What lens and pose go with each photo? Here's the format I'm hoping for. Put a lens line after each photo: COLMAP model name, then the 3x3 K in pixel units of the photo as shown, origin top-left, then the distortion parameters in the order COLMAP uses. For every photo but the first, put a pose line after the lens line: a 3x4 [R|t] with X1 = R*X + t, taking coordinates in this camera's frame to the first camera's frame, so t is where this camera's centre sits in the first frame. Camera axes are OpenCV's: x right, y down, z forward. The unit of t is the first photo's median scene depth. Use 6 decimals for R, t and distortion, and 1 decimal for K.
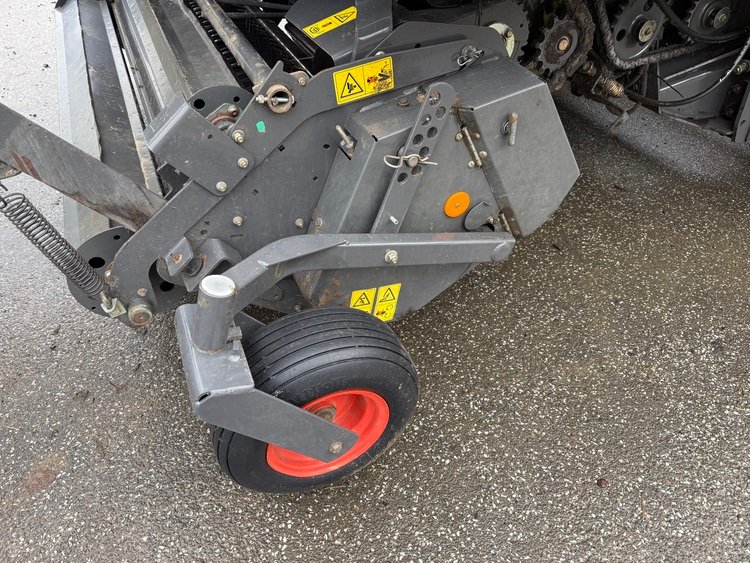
lens RADIAL K [[528.7, 0, 375.4], [0, 528.7, 283.3], [0, 0, 1]] dist [0.057282, -0.069866]
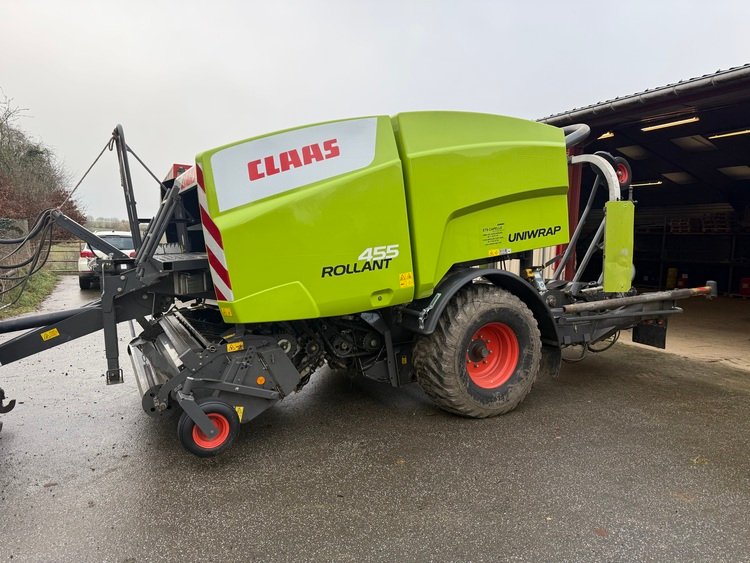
lens RADIAL K [[528.7, 0, 375.4], [0, 528.7, 283.3], [0, 0, 1]] dist [0.057282, -0.069866]
pose [[0.998474, 0.016789, 0.052602, 0.767101], [0.018924, 0.790906, -0.611645, 1.611301], [-0.051872, 0.611708, 0.789381, -2.364627]]
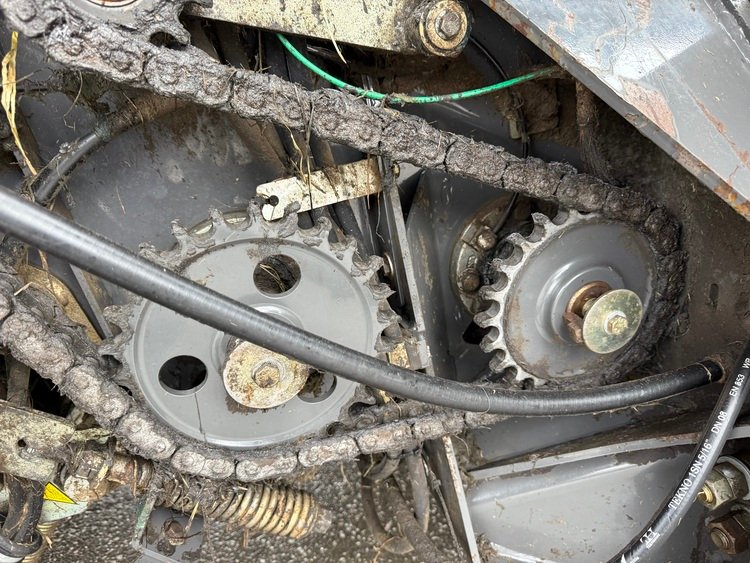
lens RADIAL K [[528.7, 0, 375.4], [0, 528.7, 283.3], [0, 0, 1]] dist [0.057282, -0.069866]
pose [[0.991839, 0.057146, -0.113969, 0.862426], [-0.092860, 0.936321, -0.338644, -0.633267], [0.087360, 0.346464, 0.933987, 1.115494]]
